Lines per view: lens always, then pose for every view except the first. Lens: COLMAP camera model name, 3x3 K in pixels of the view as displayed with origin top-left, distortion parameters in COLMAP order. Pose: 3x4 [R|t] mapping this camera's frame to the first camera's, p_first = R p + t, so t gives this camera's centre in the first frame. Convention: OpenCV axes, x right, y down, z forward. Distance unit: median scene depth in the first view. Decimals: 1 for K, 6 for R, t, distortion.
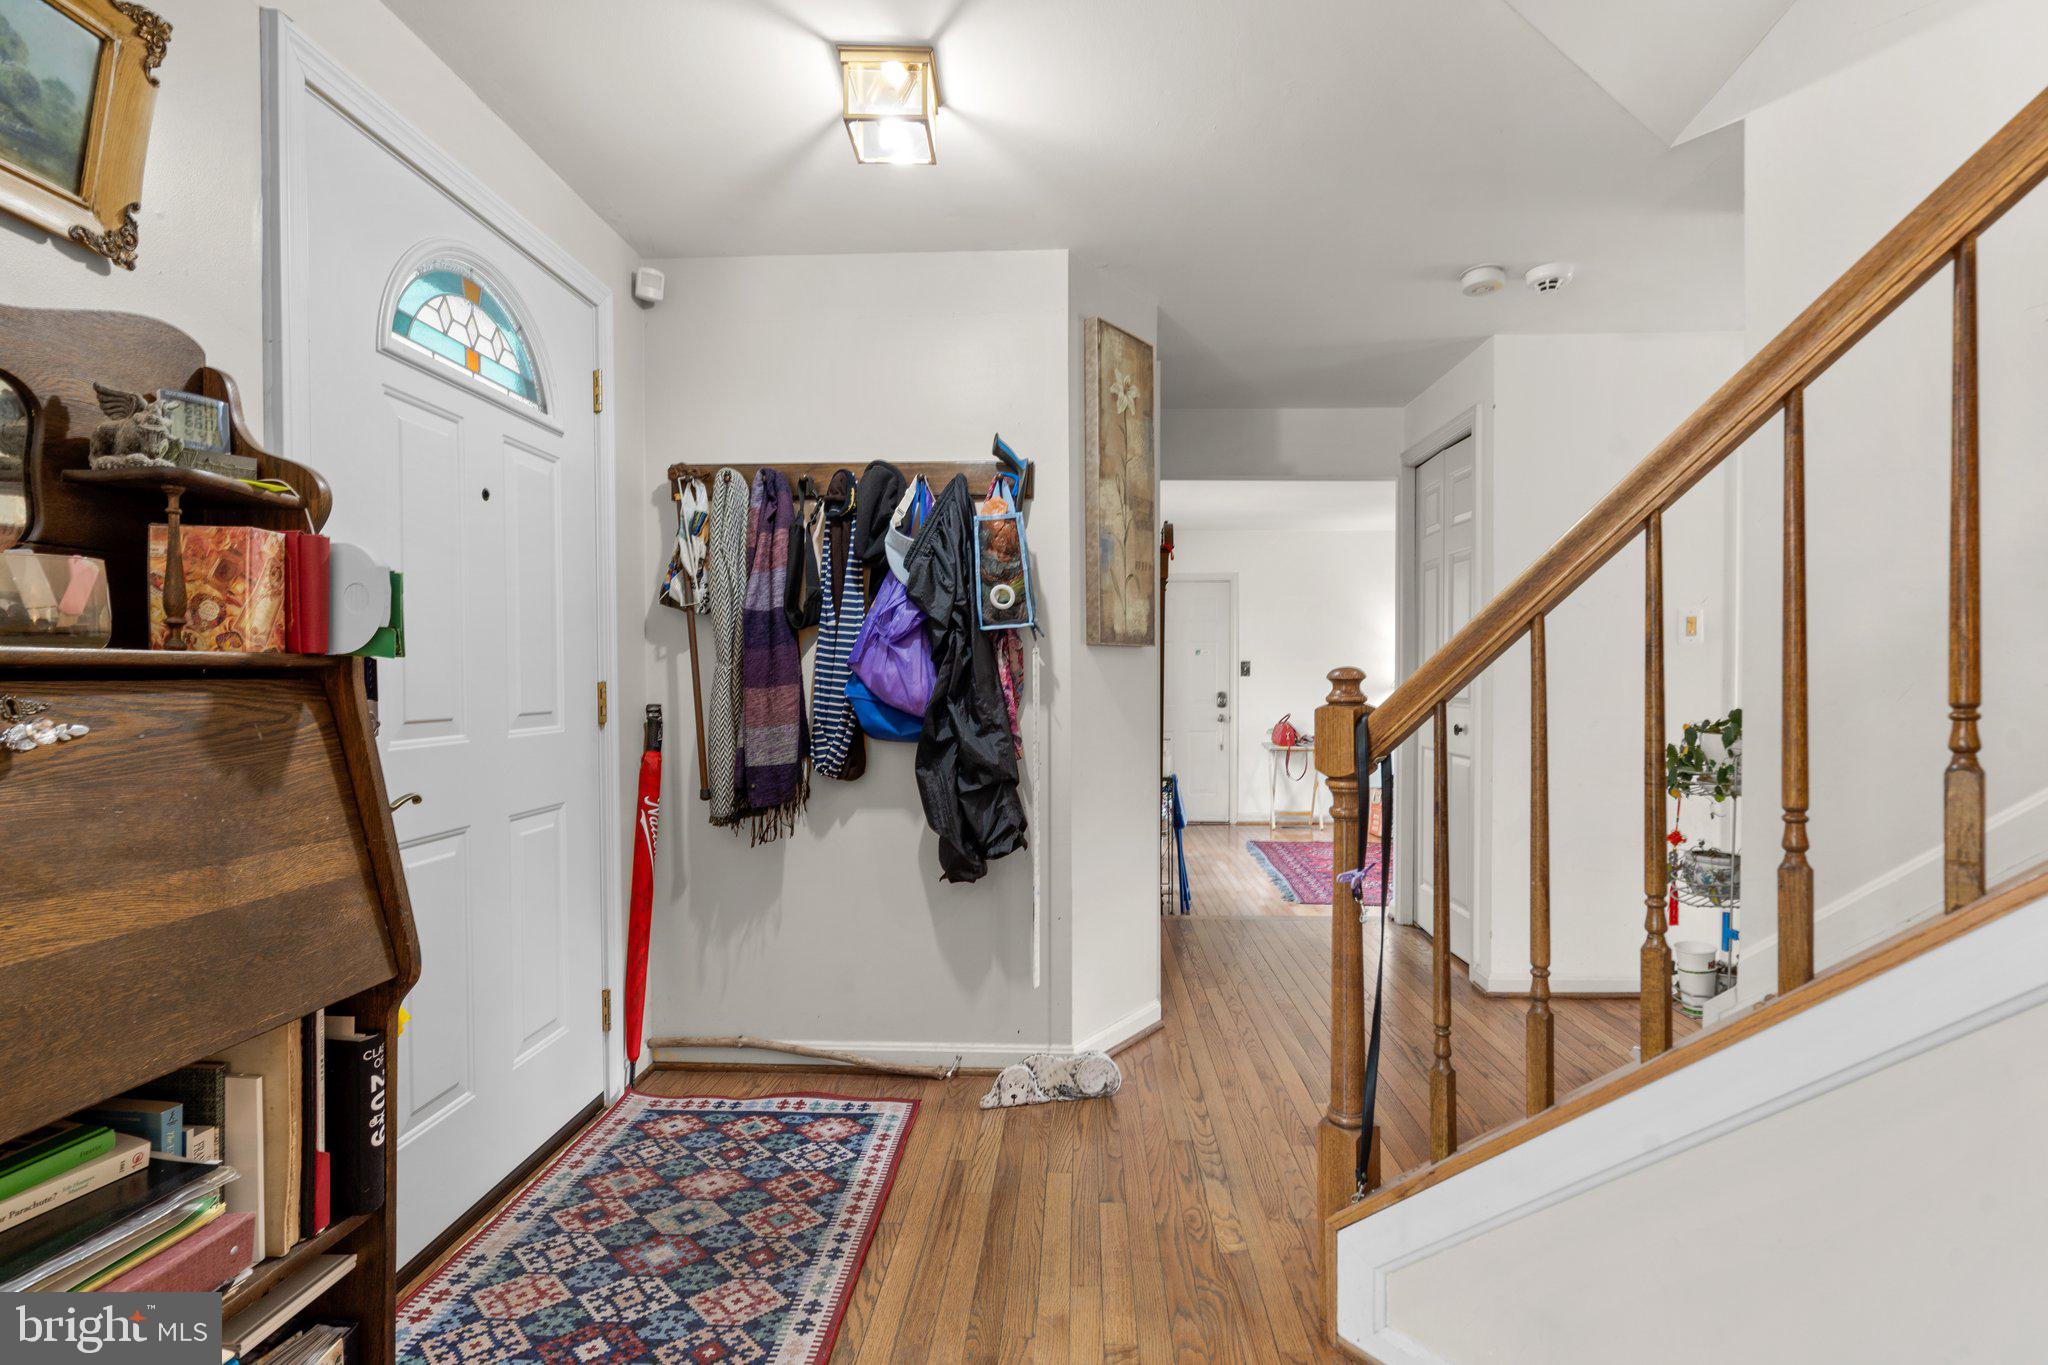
lens RADIAL K [[955.2, 0, 1035.3], [0, 955.2, 691.1], [0, 0, 1]] dist [-0.005417, 0.003356]
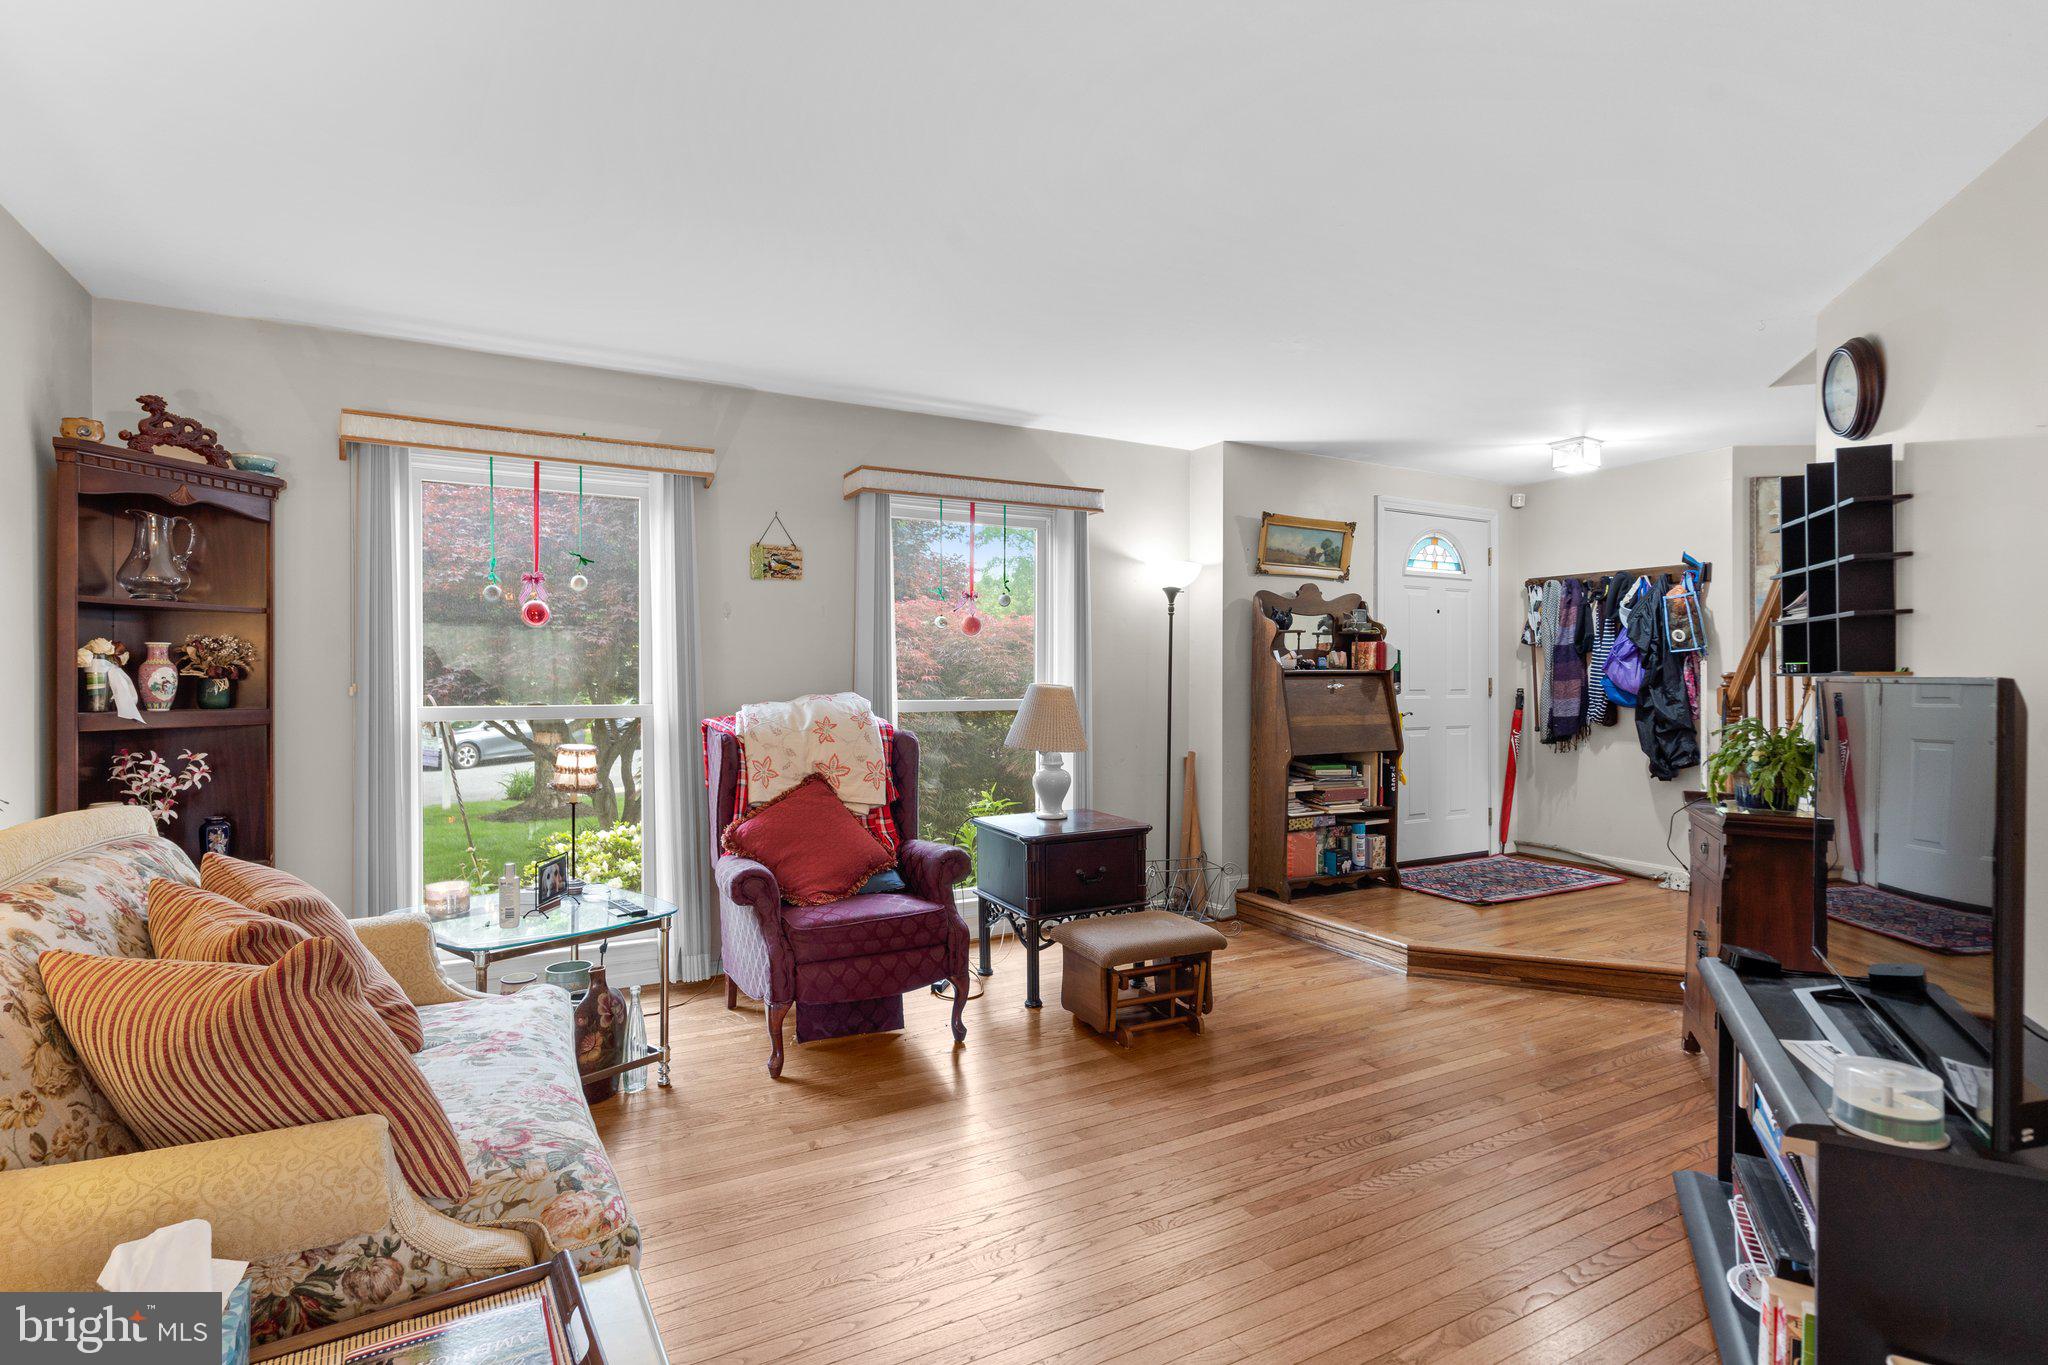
lens RADIAL K [[955.2, 0, 1031.4], [0, 955.2, 687.7], [0, 0, 1]] dist [-0.005417, 0.003356]
pose [[0.517278, 0.010760, -0.855750, 0.958056], [-0.013521, 0.999899, 0.004400, 0.019366], [0.855711, 0.009295, 0.517371, -1.170663]]
